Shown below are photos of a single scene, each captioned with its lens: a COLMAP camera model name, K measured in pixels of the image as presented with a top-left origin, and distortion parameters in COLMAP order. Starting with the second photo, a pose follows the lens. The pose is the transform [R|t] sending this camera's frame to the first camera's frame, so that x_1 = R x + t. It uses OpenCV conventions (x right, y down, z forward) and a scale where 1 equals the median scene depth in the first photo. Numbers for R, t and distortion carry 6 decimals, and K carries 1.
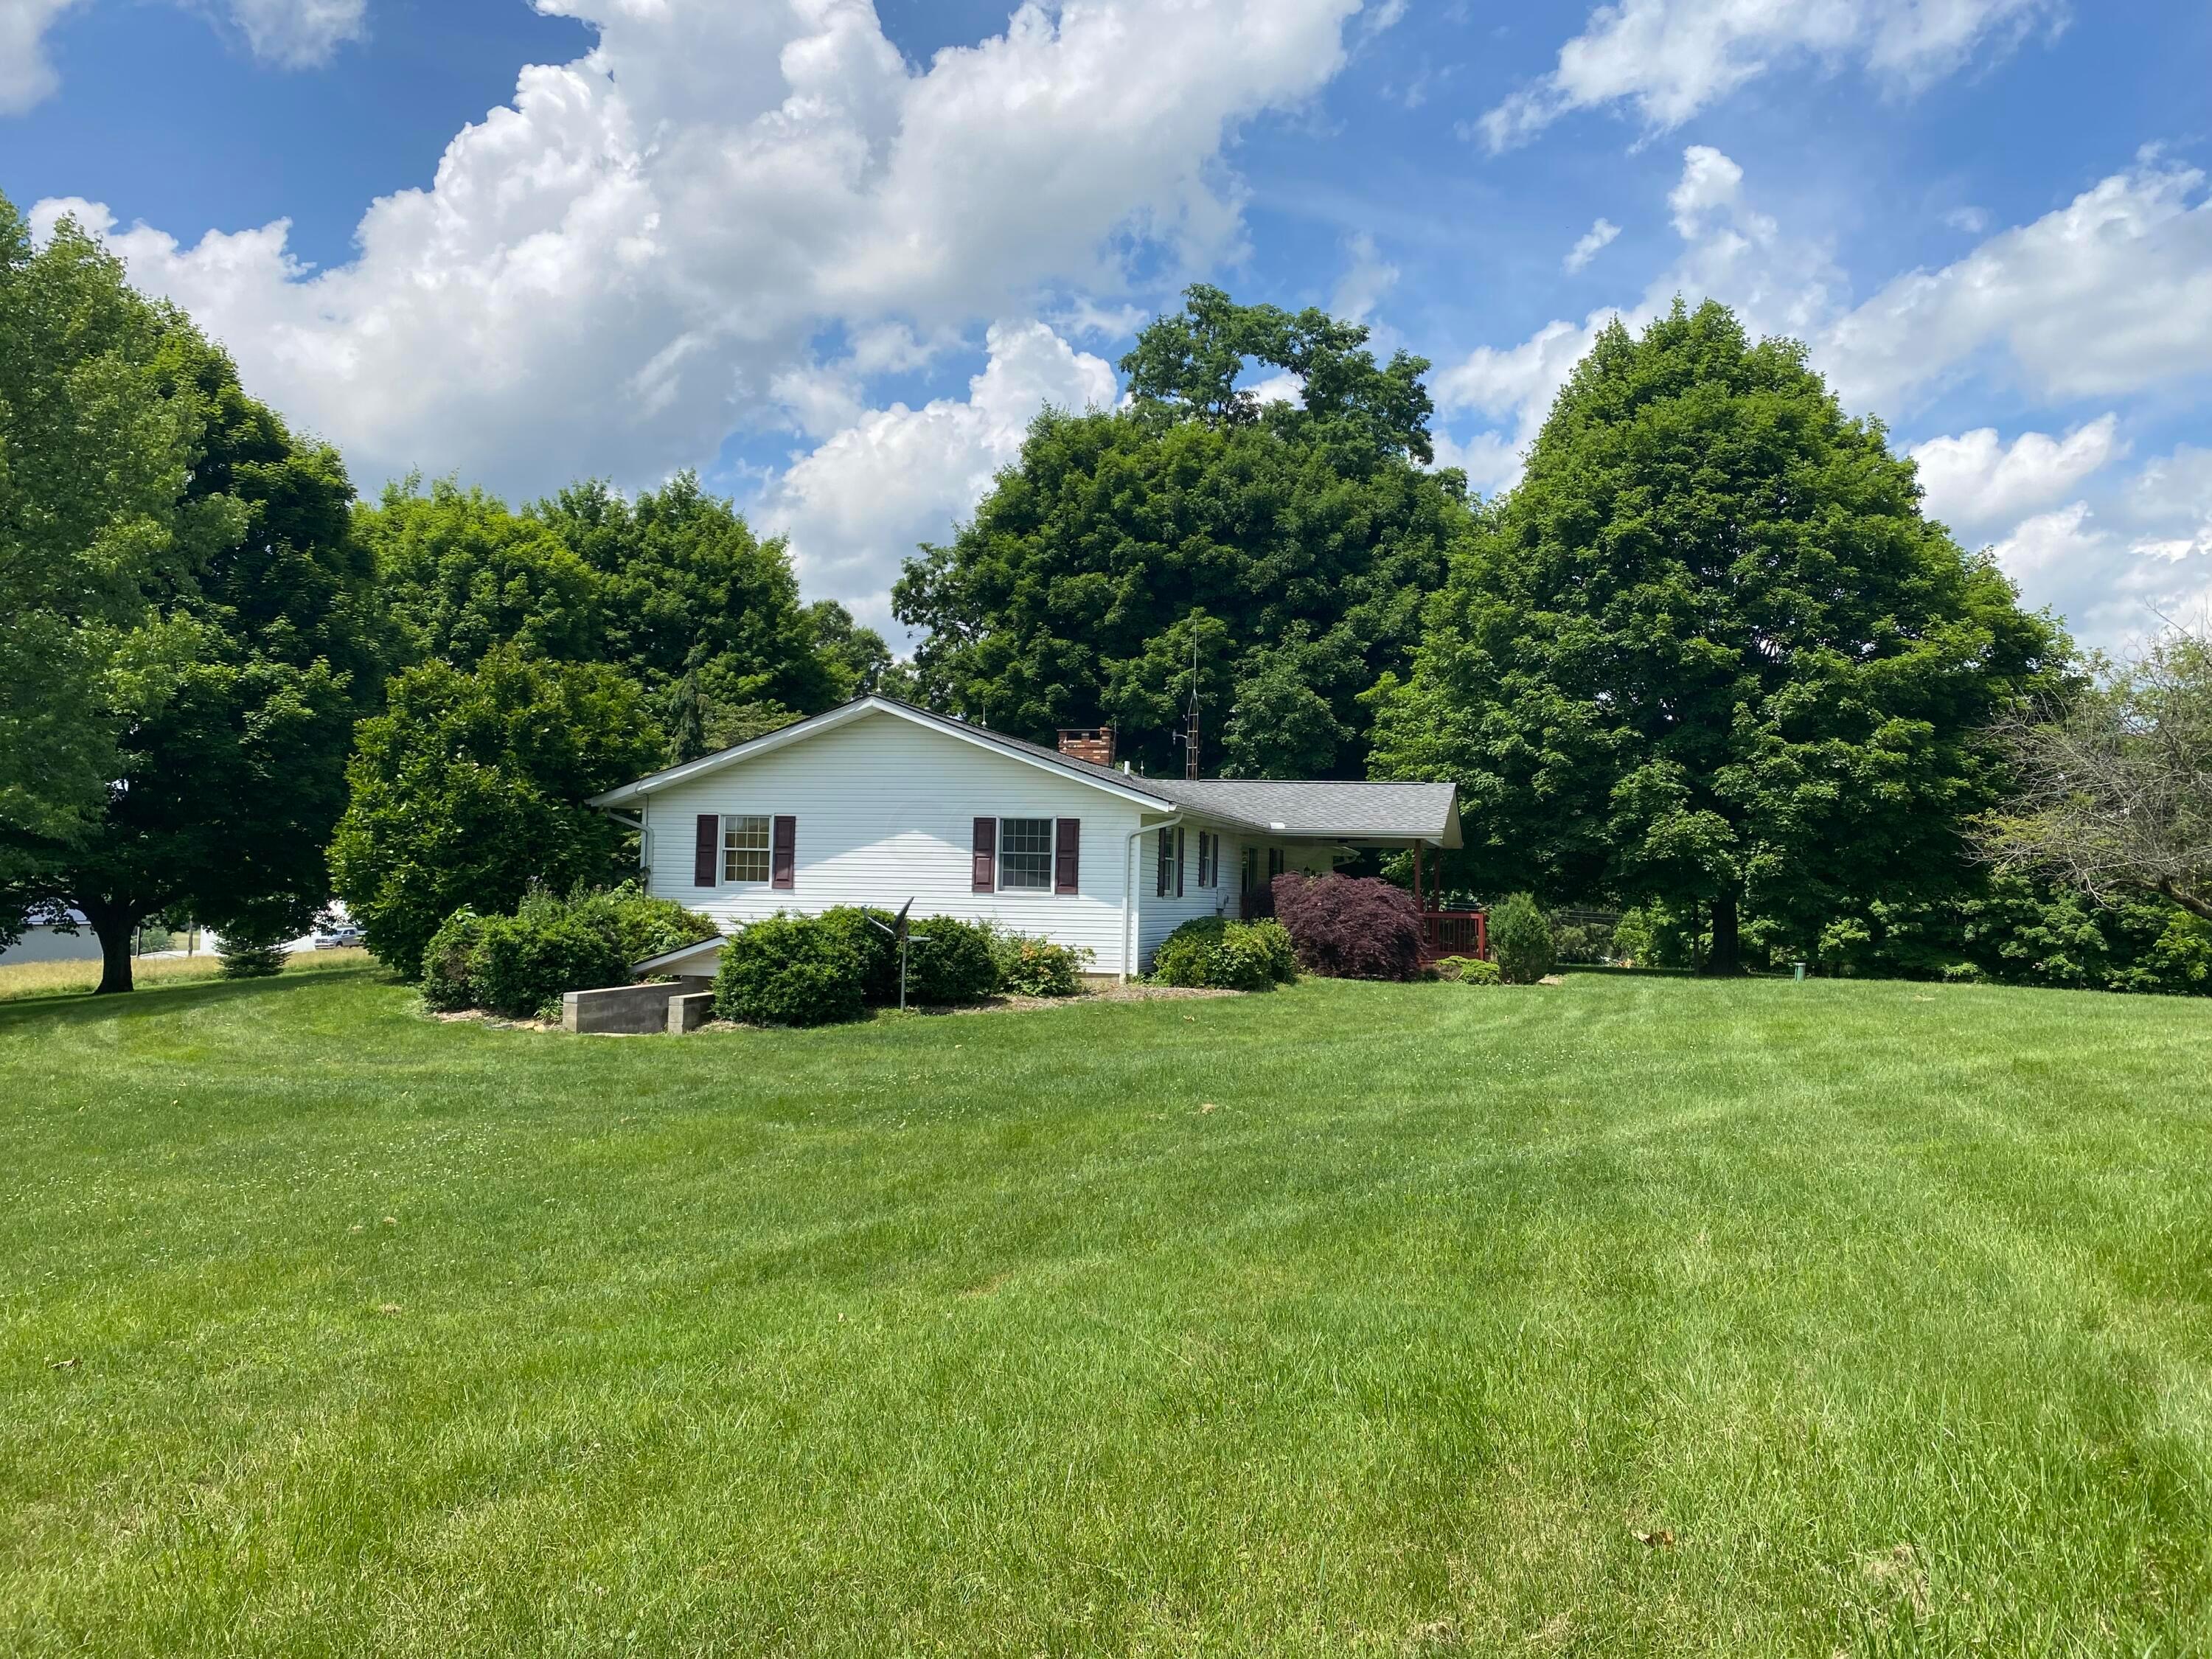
lens RADIAL K [[1669.3, 0, 1101.8], [0, 1669.3, 834.5], [0, 0, 1]] dist [0.050851, -0.055575]
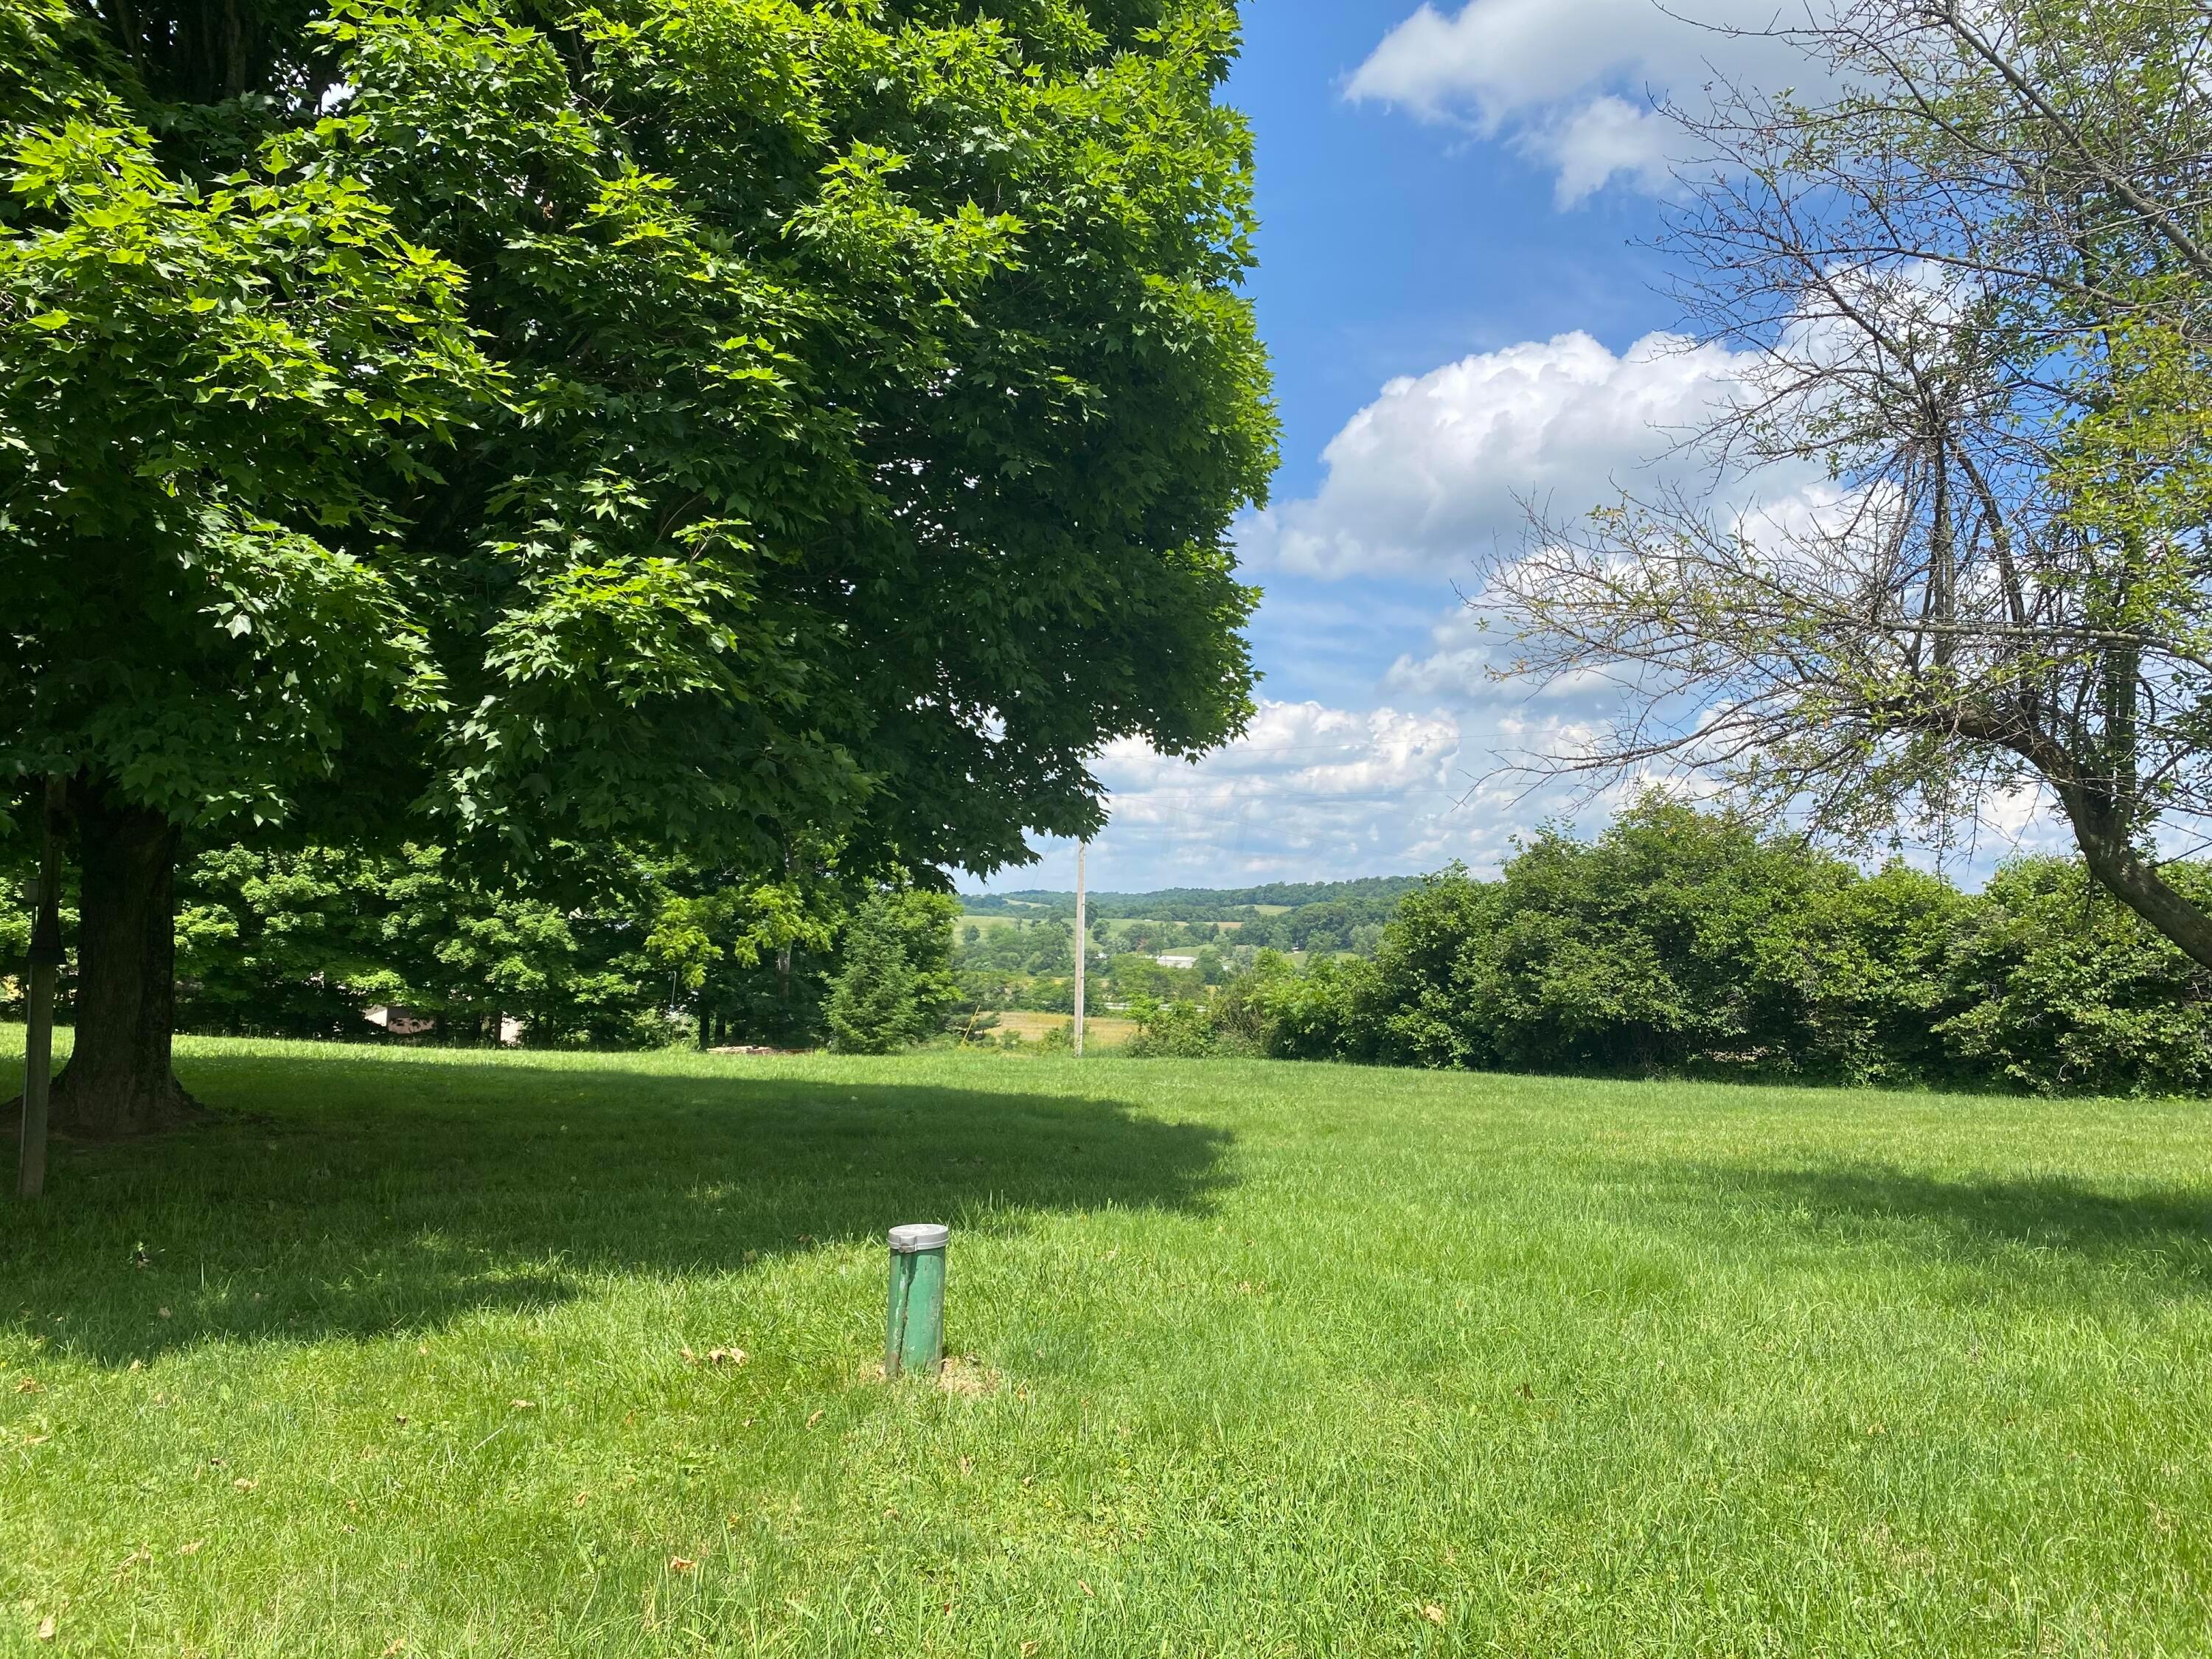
lens RADIAL K [[1669.3, 0, 1103.3], [0, 1669.3, 824.4], [0, 0, 1]] dist [0.050851, -0.055575]
pose [[0.572584, 0.041310, 0.818805, 0.132862], [-0.045084, 0.998805, -0.018865, 0.017950], [-0.818606, -0.026113, 0.573762, 0.400119]]
